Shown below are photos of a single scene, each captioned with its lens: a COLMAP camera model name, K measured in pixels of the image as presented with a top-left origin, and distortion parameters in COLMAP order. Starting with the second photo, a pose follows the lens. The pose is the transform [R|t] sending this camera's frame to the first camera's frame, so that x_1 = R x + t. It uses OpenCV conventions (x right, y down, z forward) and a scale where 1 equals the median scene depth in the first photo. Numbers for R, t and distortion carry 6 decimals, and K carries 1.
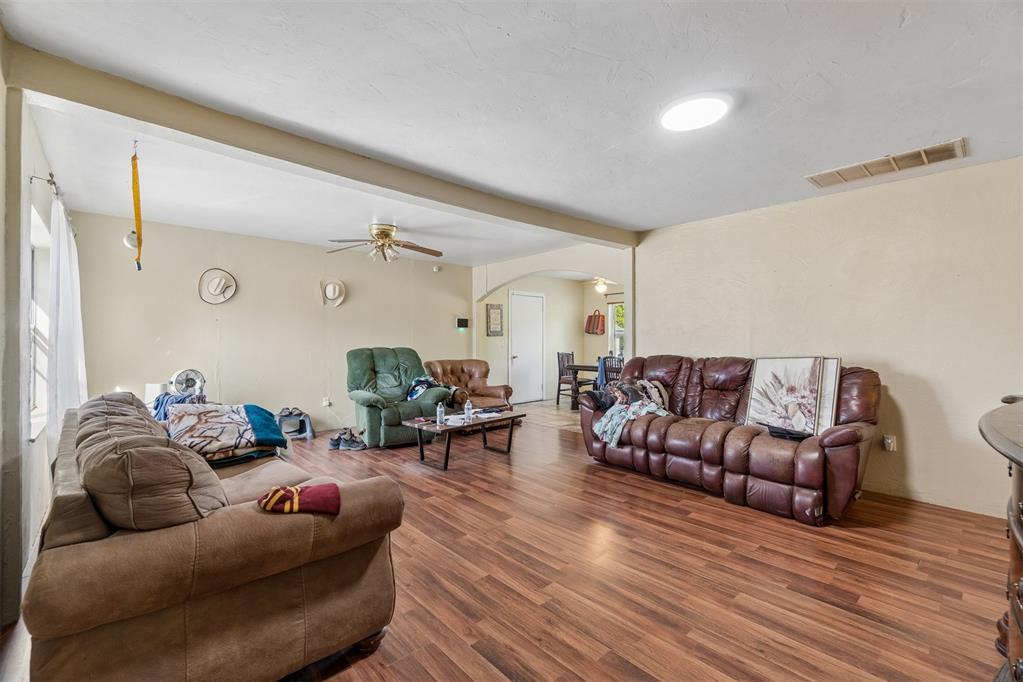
lens RADIAL K [[438.5, 0, 509.5], [0, 438.5, 339.5], [0, 0, 1]] dist [0.000193, 0.000046]
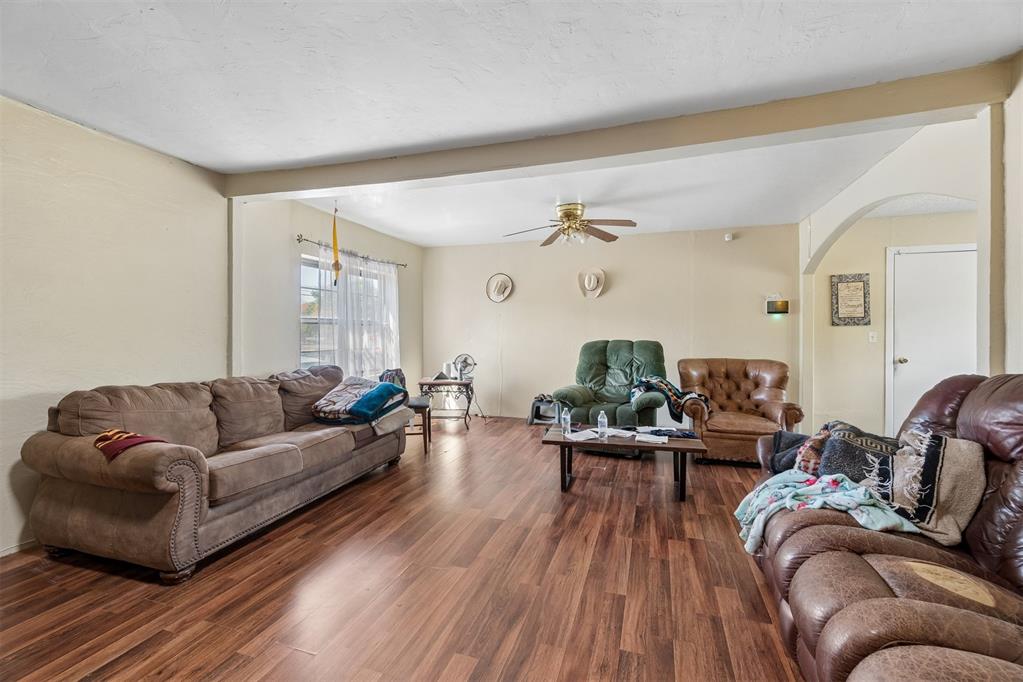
lens RADIAL K [[438.5, 0, 512.2], [0, 438.5, 335.7], [0, 0, 1]] dist [0.000193, 0.000046]
pose [[0.497768, 0.008261, -0.867271, 0.372316], [0.001360, 0.999946, 0.010306, -0.000142], [0.867309, -0.006309, 0.497730, 0.372074]]
